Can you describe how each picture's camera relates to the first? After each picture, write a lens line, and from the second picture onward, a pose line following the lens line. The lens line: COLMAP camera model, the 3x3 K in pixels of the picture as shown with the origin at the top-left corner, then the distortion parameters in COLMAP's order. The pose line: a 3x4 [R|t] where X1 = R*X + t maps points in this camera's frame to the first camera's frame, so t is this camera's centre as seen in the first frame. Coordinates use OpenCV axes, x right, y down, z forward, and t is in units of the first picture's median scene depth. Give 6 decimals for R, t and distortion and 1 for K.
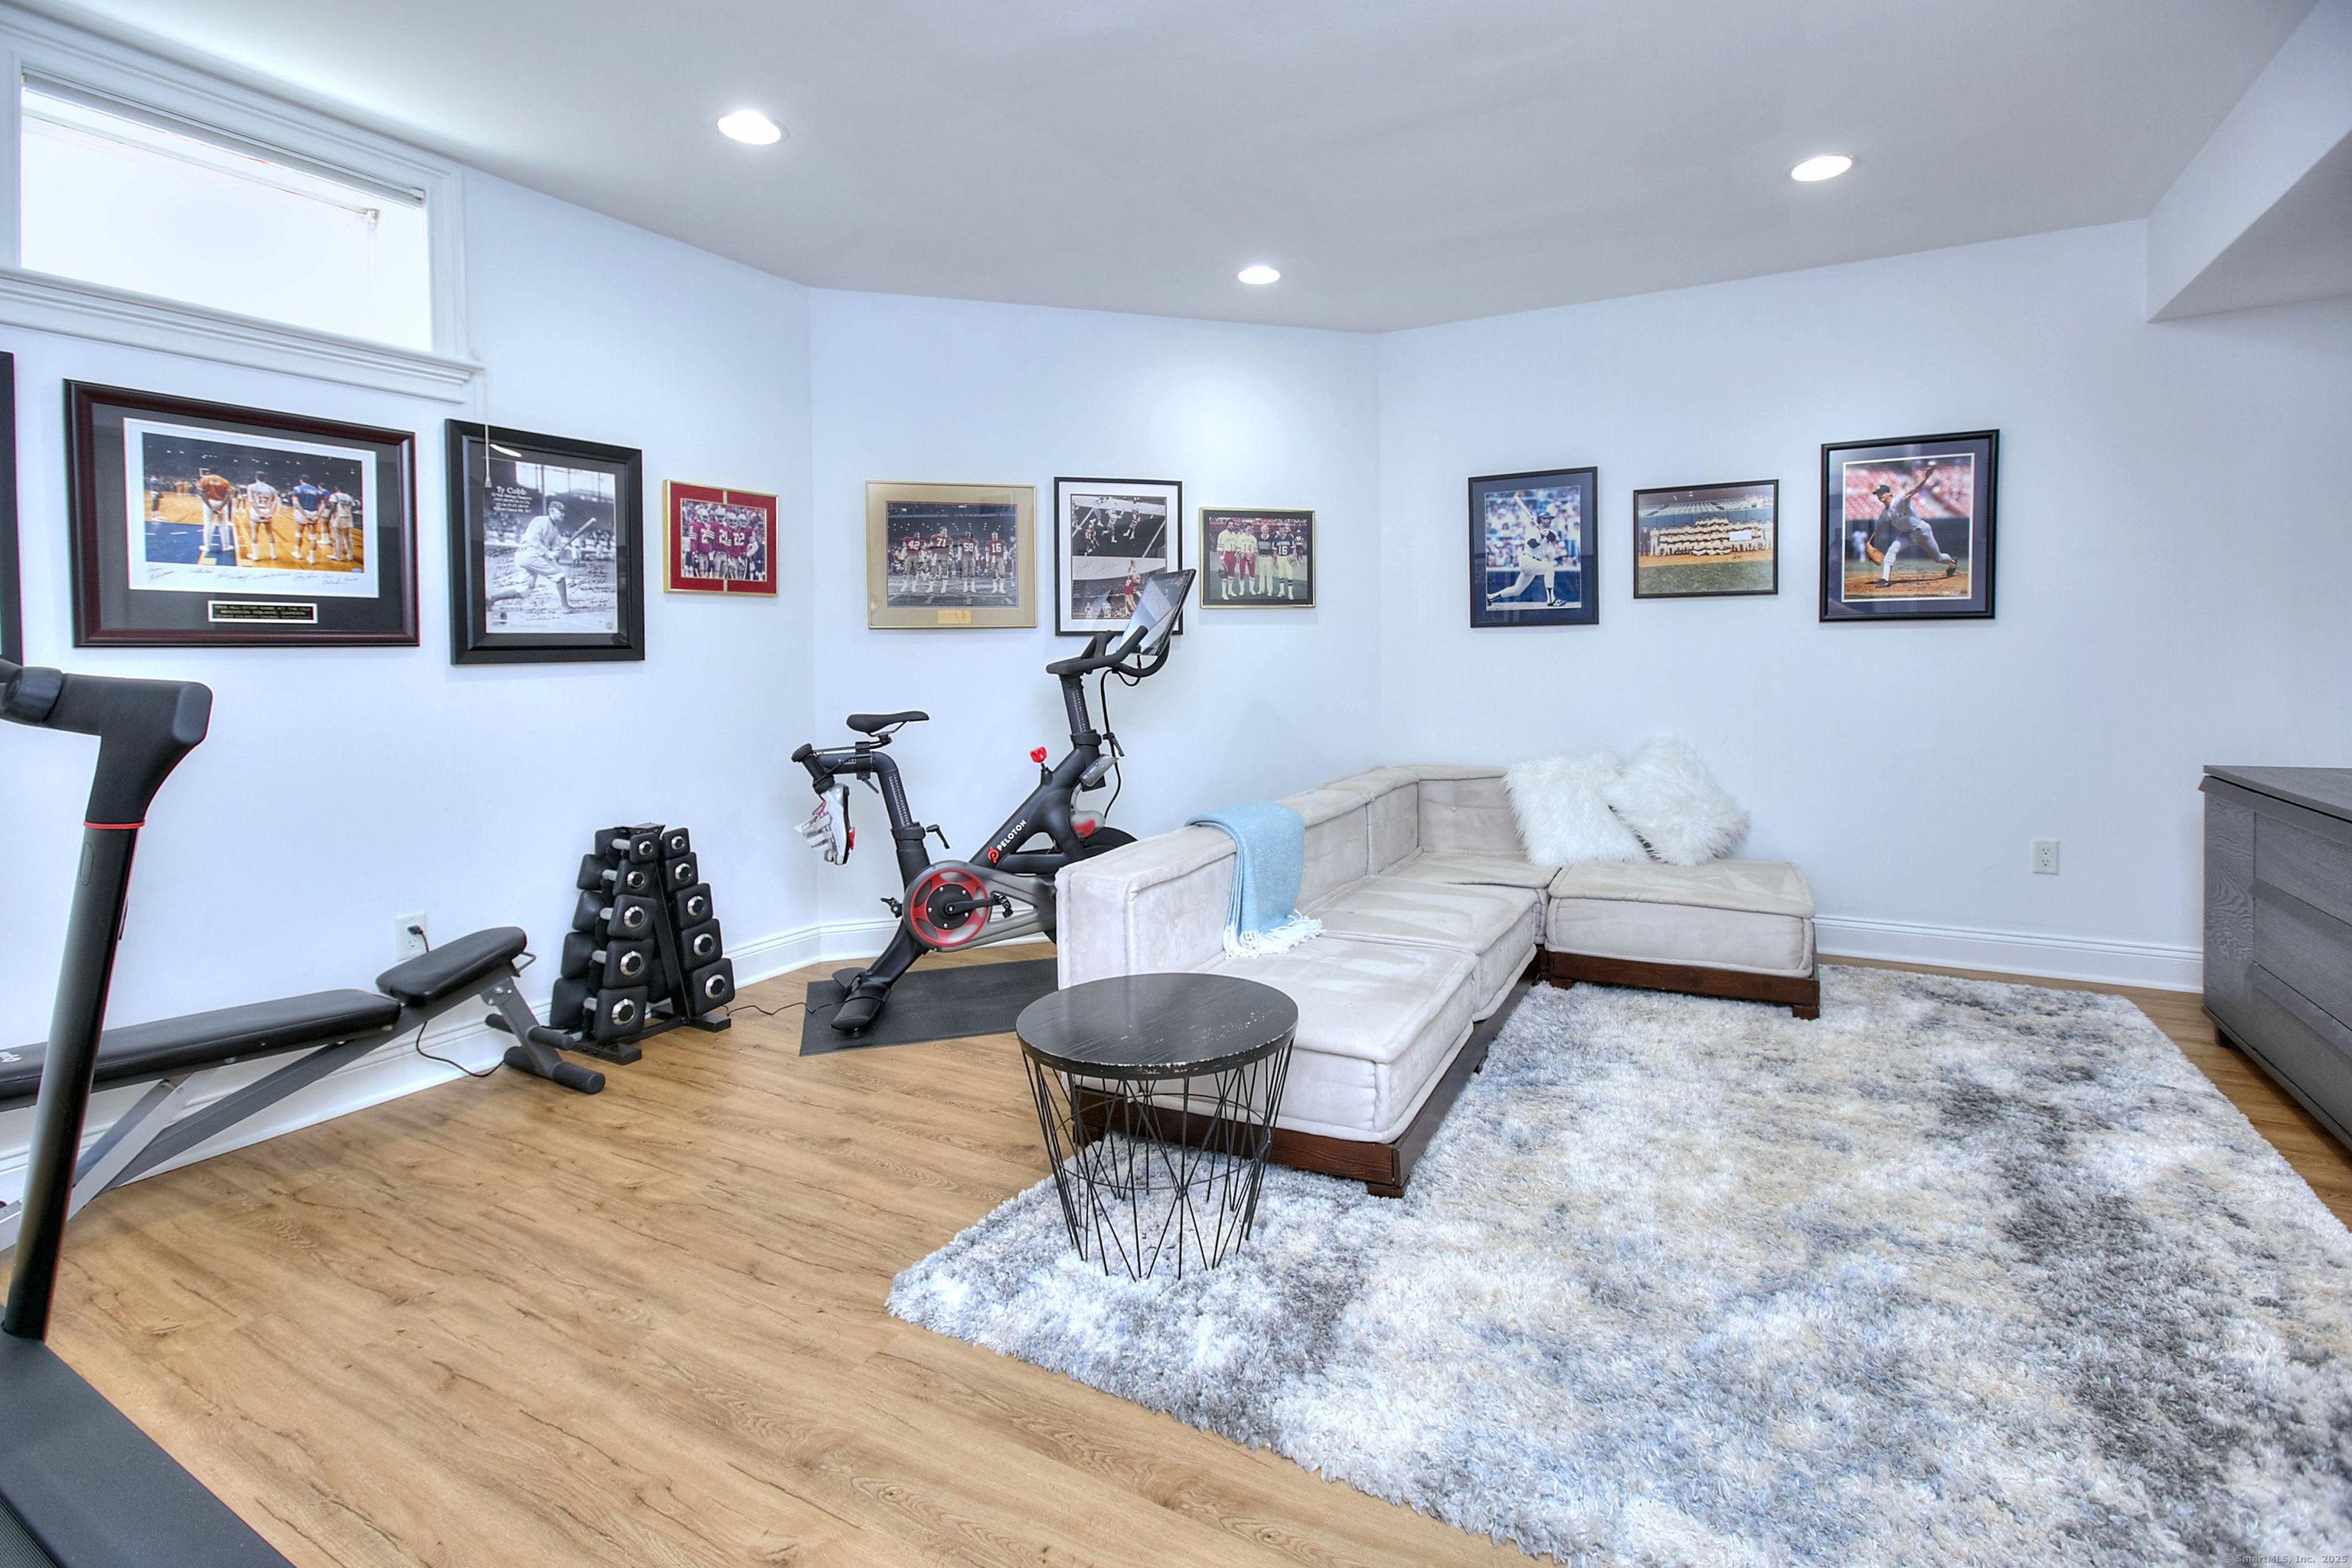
lens RADIAL K [[1121.6, 0, 1178.0], [0, 1121.6, 713.7], [0, 0, 1]] dist [-0.000243, 0.000307]
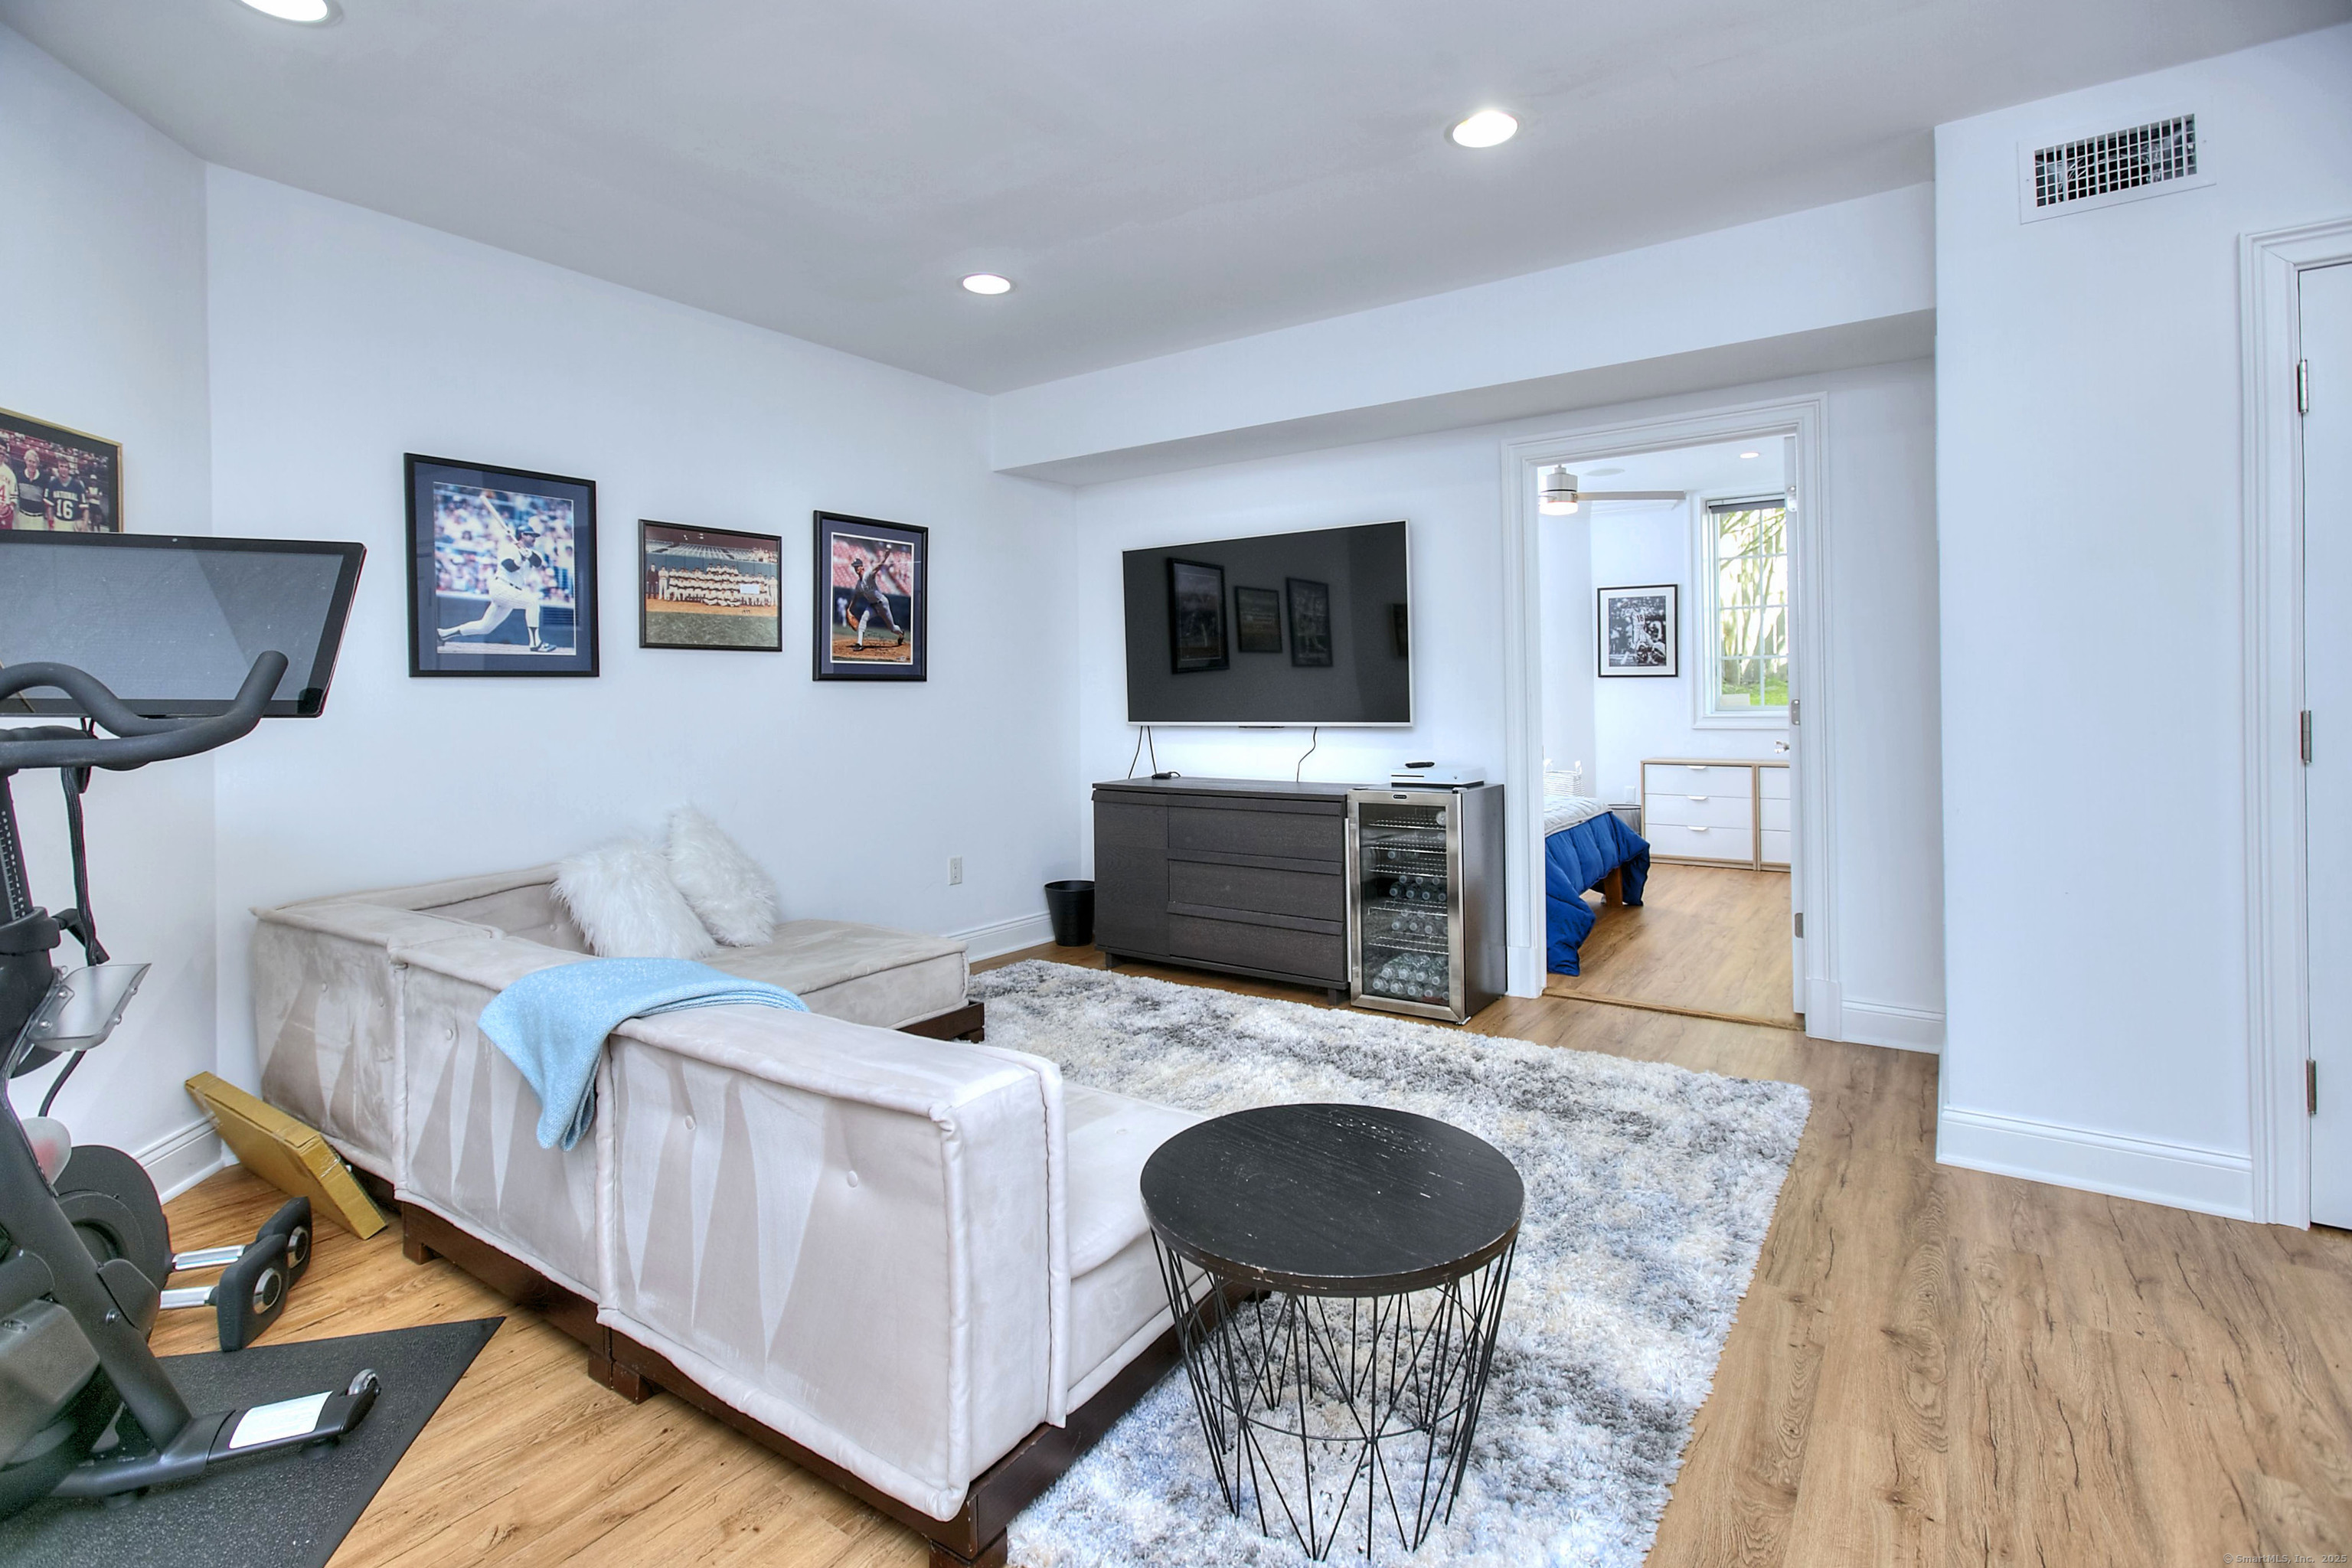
lens RADIAL K [[1121.6, 0, 1178.0], [0, 1121.6, 713.7], [0, 0, 1]] dist [-0.000243, 0.000307]
pose [[0.091894, -0.001532, 0.995768, -0.409776], [0.069638, 0.997560, -0.004891, -0.022209], [-0.993331, 0.069792, 0.091776, 0.548626]]
